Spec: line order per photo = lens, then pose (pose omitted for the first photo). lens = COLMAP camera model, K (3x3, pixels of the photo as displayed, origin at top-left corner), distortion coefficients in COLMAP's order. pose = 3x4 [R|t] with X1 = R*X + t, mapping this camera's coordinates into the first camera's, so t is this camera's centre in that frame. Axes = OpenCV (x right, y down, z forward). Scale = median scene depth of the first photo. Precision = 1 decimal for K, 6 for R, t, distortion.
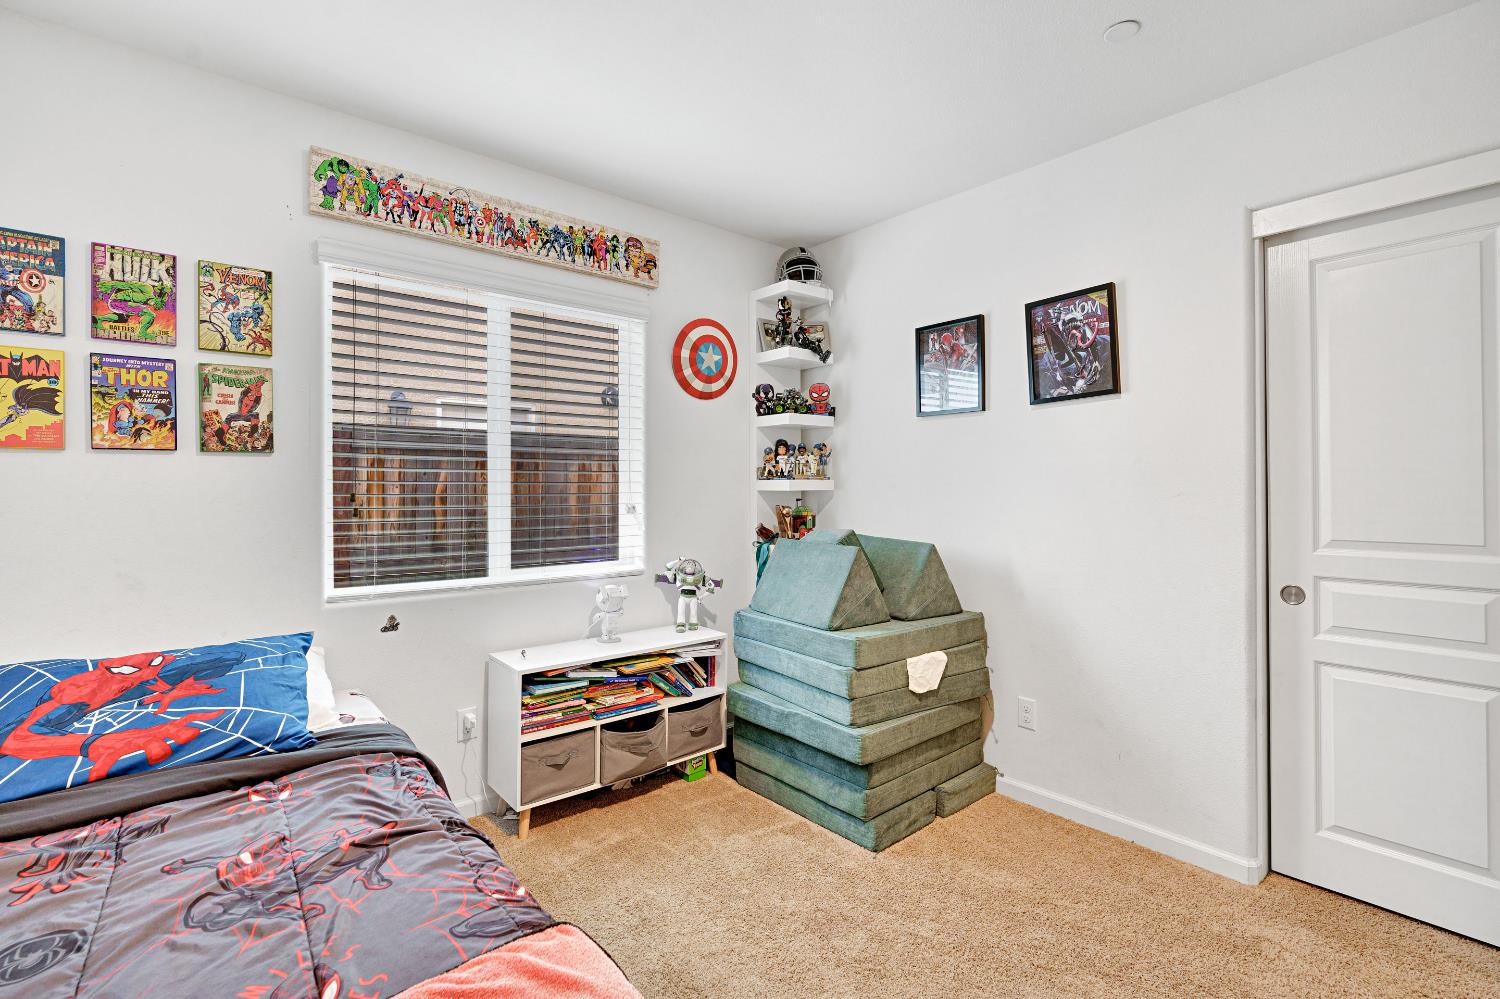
lens RADIAL K [[678.8, 0, 750.6], [0, 678.8, 489.7], [0, 0, 1]] dist [-0.002048, 0.000293]
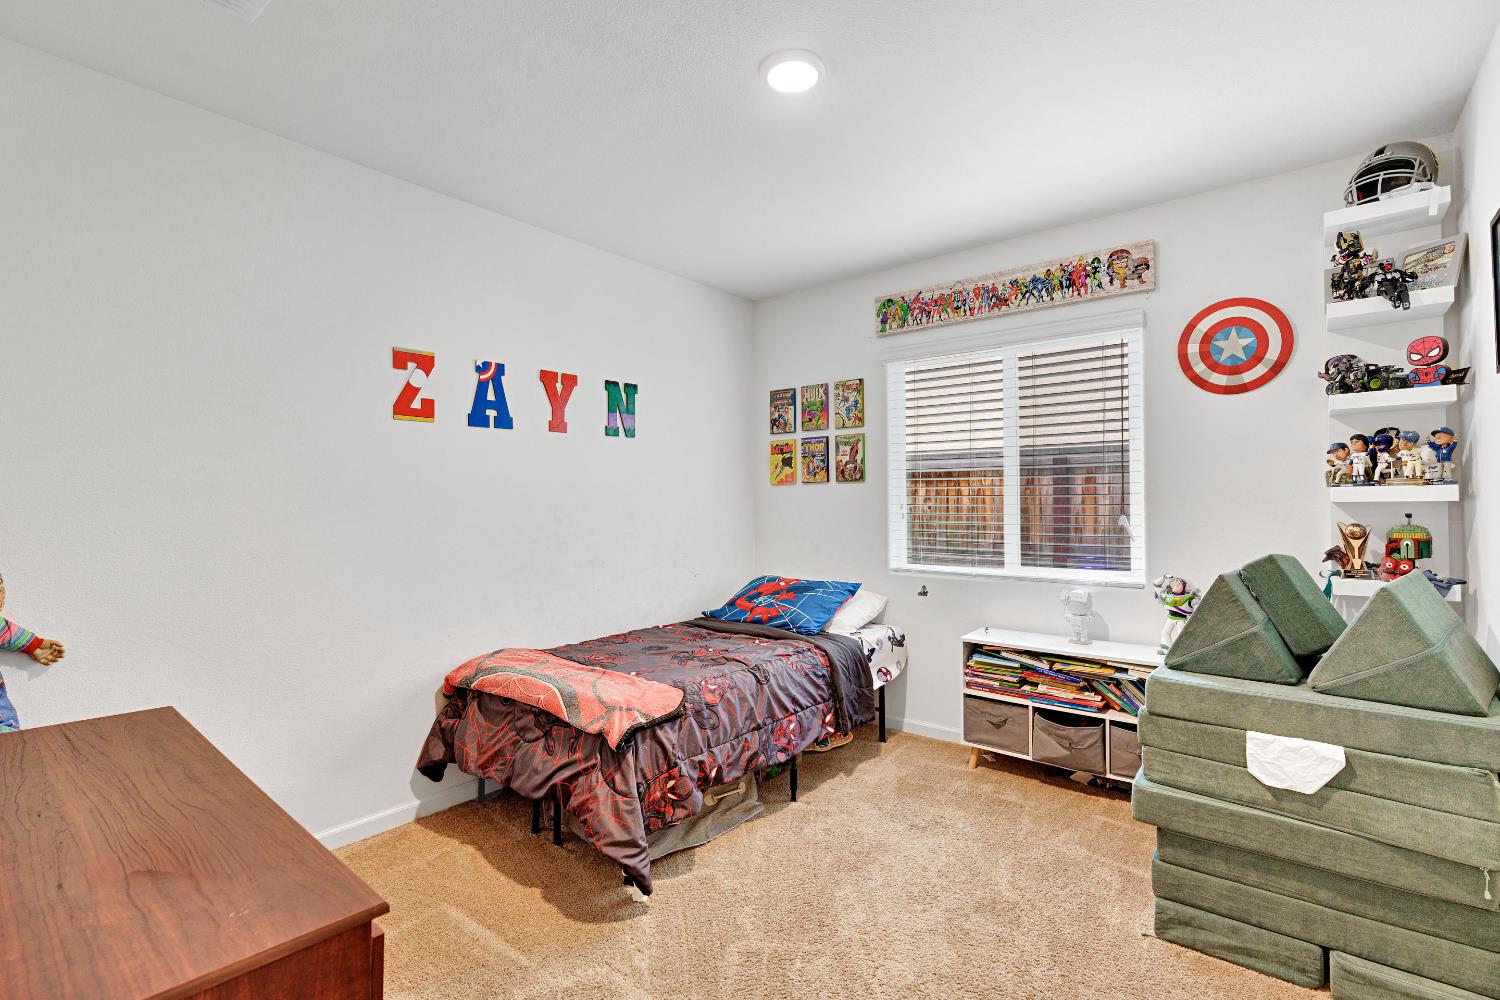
lens RADIAL K [[678.8, 0, 753.3], [0, 678.8, 502.8], [0, 0, 1]] dist [-0.002048, 0.000293]
pose [[0.193617, 0.002527, -0.981074, 0.815565], [0.004151, 0.999986, 0.003395, -0.003798], [0.981068, -0.004729, 0.193604, 0.316594]]
